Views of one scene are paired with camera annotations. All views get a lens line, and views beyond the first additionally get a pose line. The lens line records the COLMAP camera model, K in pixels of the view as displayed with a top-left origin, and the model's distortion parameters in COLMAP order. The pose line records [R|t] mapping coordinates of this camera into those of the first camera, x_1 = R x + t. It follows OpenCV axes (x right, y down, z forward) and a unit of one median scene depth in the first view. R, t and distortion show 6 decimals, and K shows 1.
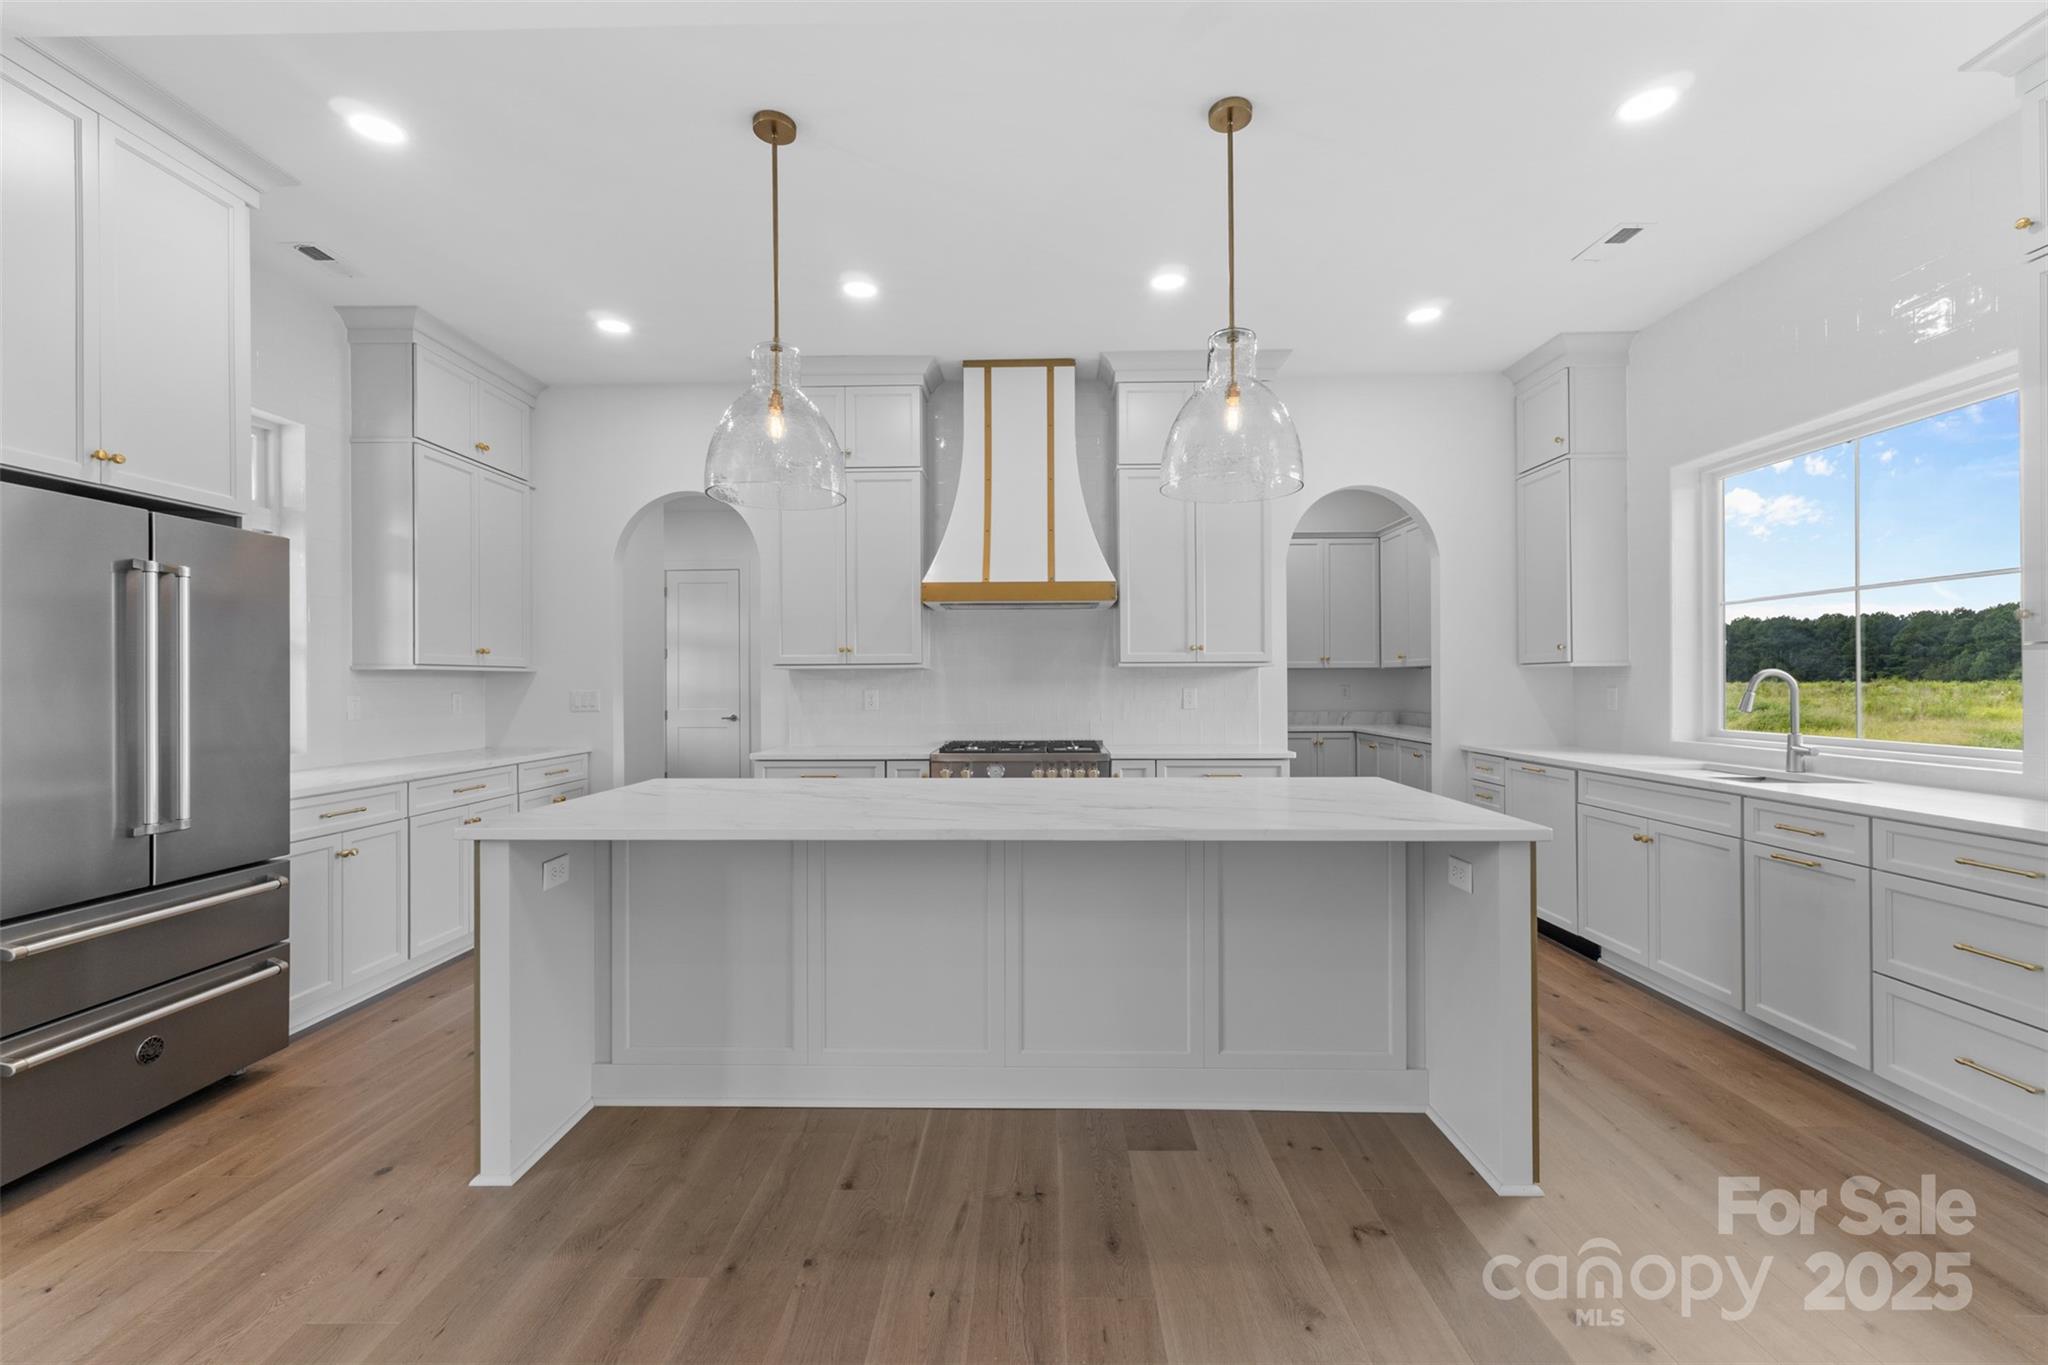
lens RADIAL K [[874.3, 0, 1038.3], [0, 874.3, 672.5], [0, 0, 1]] dist [0.015449, 0.000149]
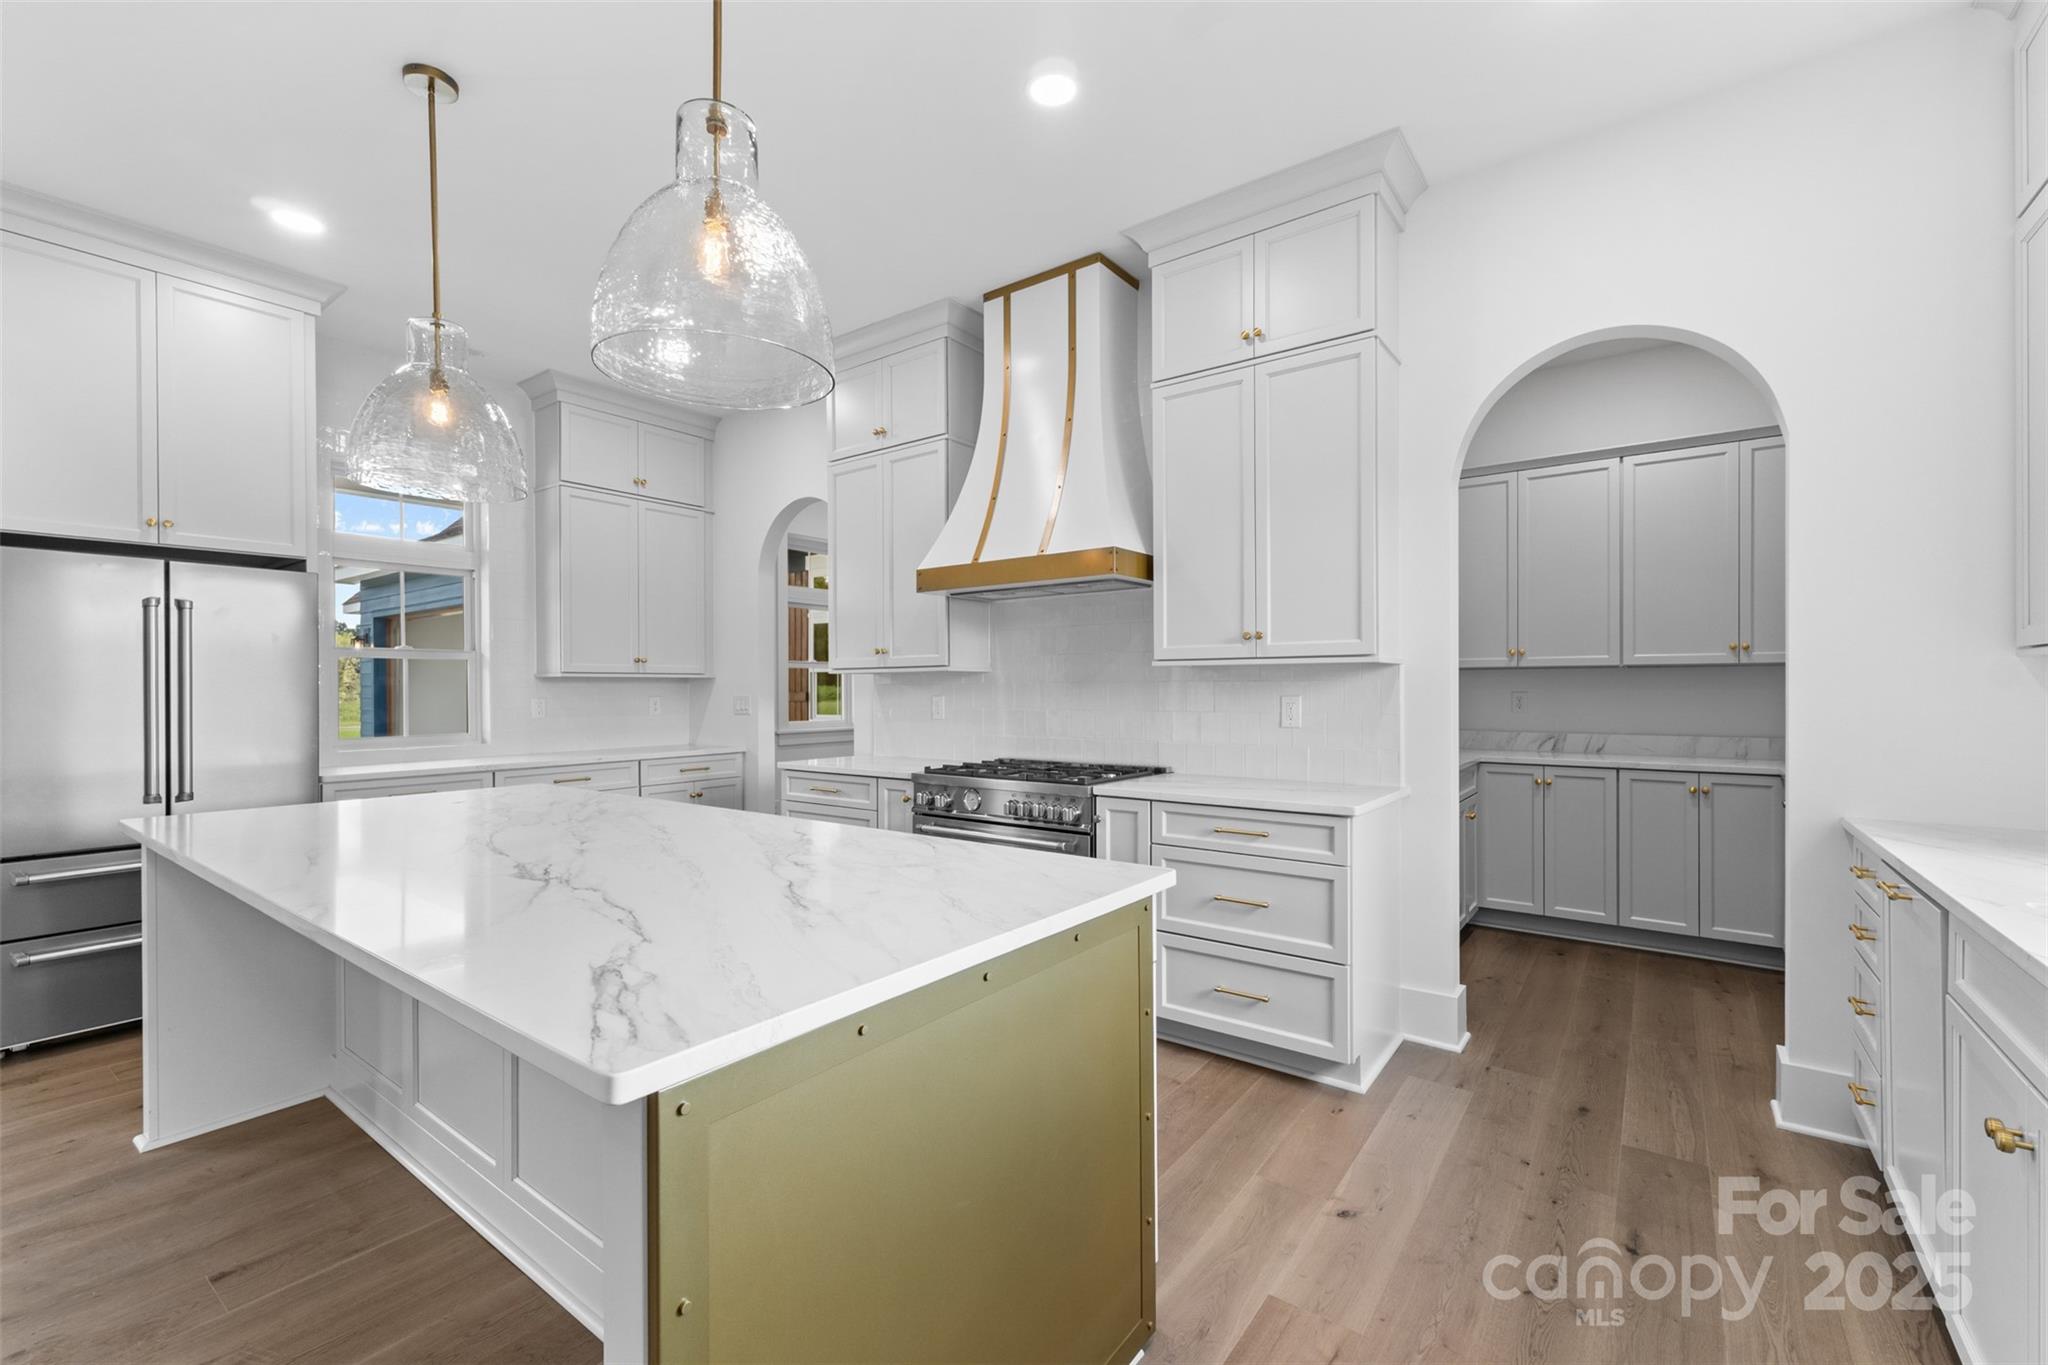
lens RADIAL K [[874.3, 0, 1033.1], [0, 874.3, 690.2], [0, 0, 1]] dist [0.015449, 0.000149]
pose [[0.806577, 0.002362, -0.591124, 0.437215], [0.006474, 0.999897, 0.012829, 0.003045], [0.591093, -0.014174, 0.806479, 0.363653]]
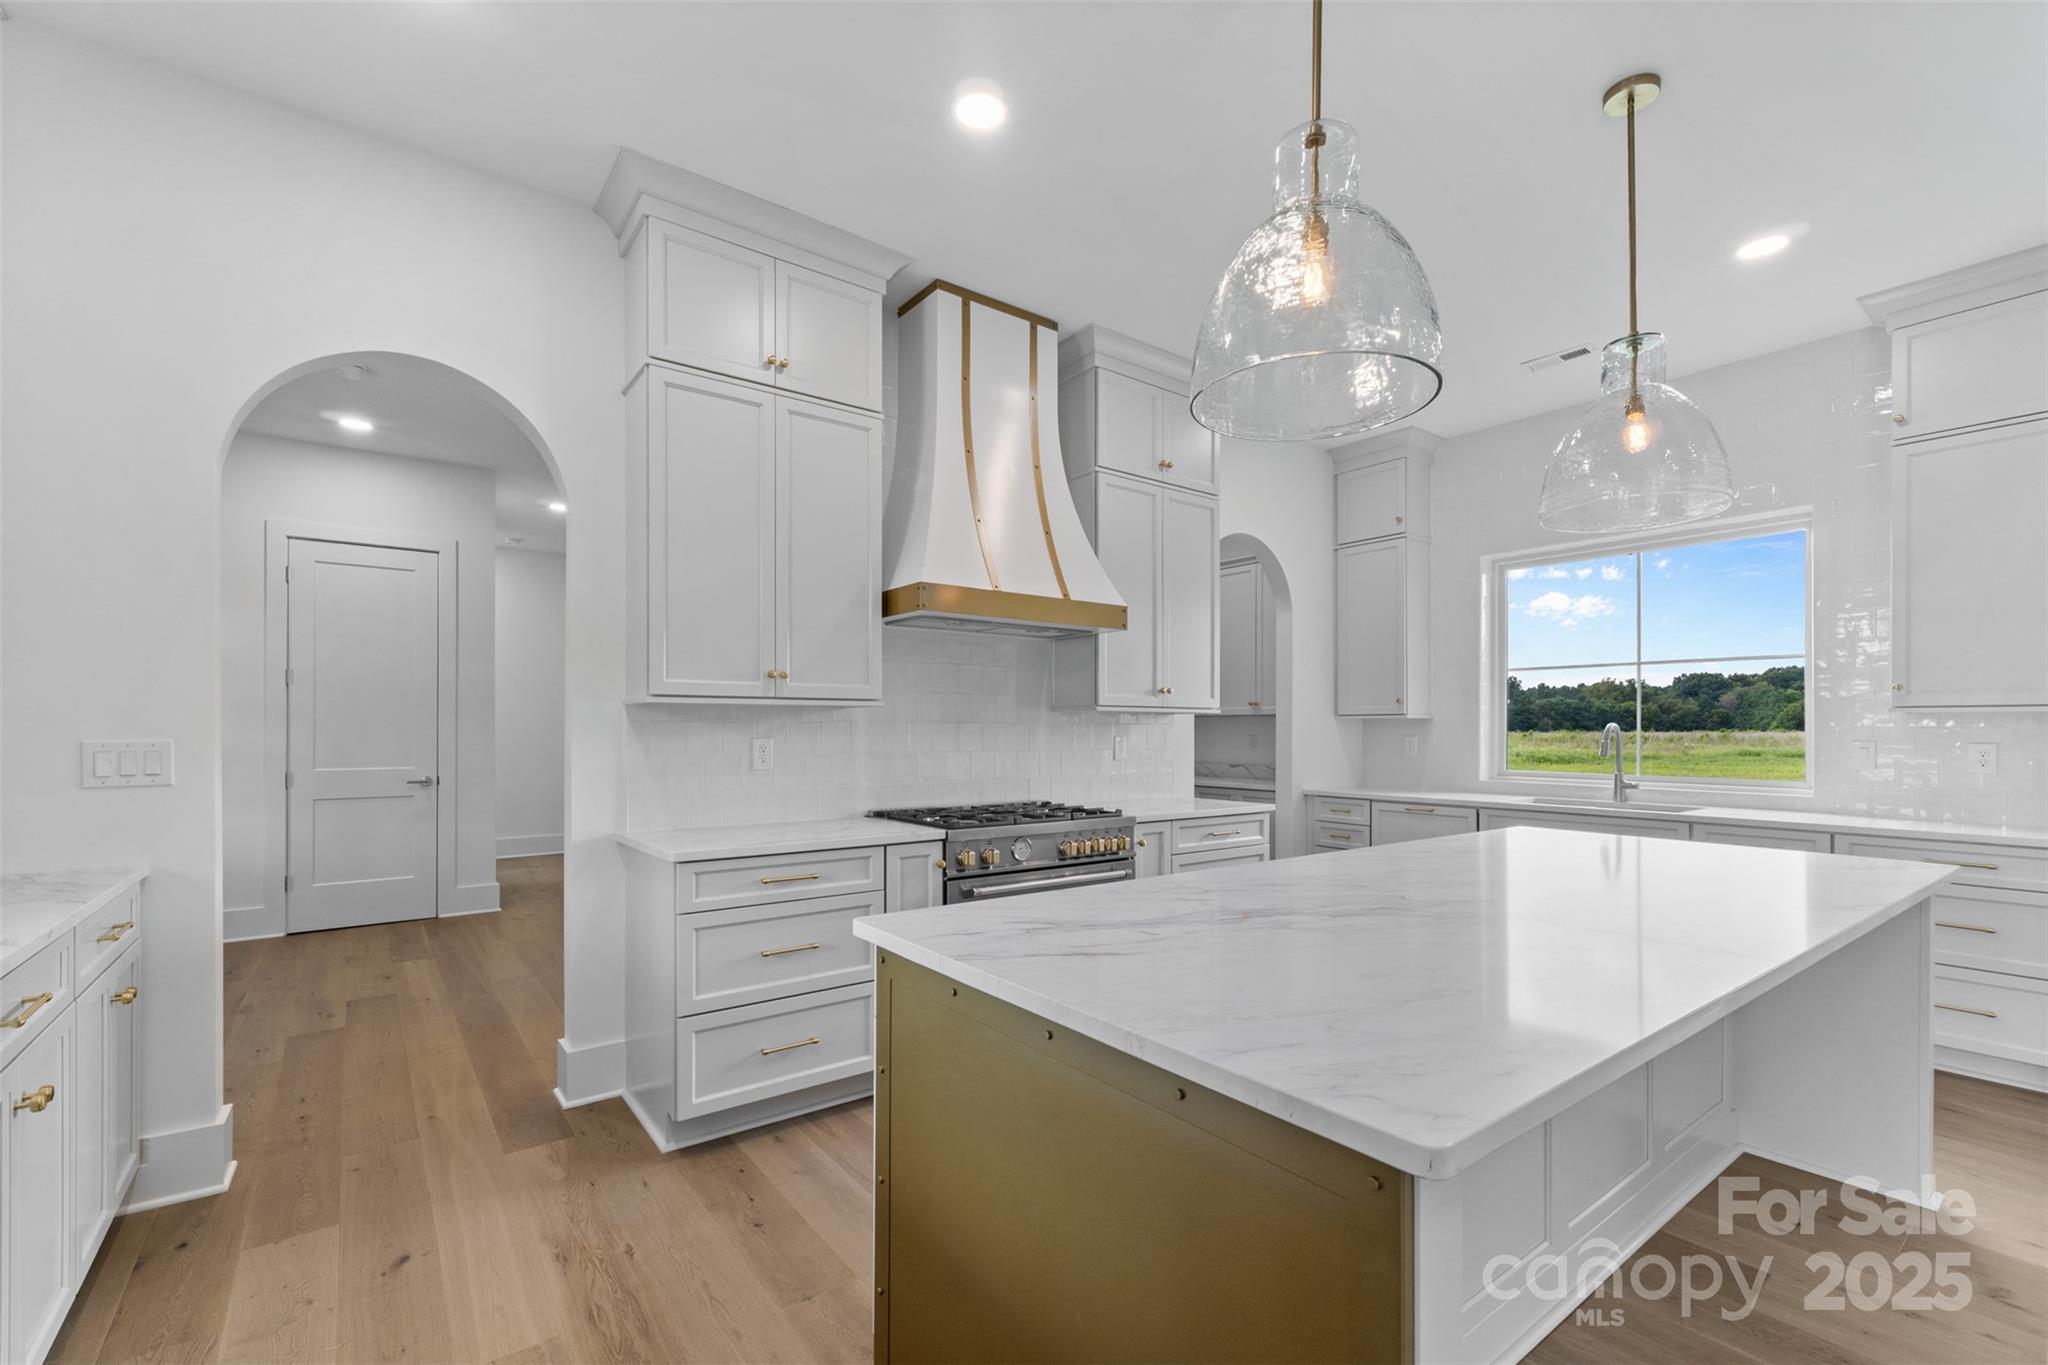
lens RADIAL K [[874.3, 0, 1054.0], [0, 874.3, 725.4], [0, 0, 1]] dist [0.015449, 0.000149]
pose [[0.782234, 0.009260, 0.622916, -0.454910], [-0.012744, 0.999918, 0.001139, 0.006867], [-0.622855, -0.008830, 0.782288, 0.377597]]
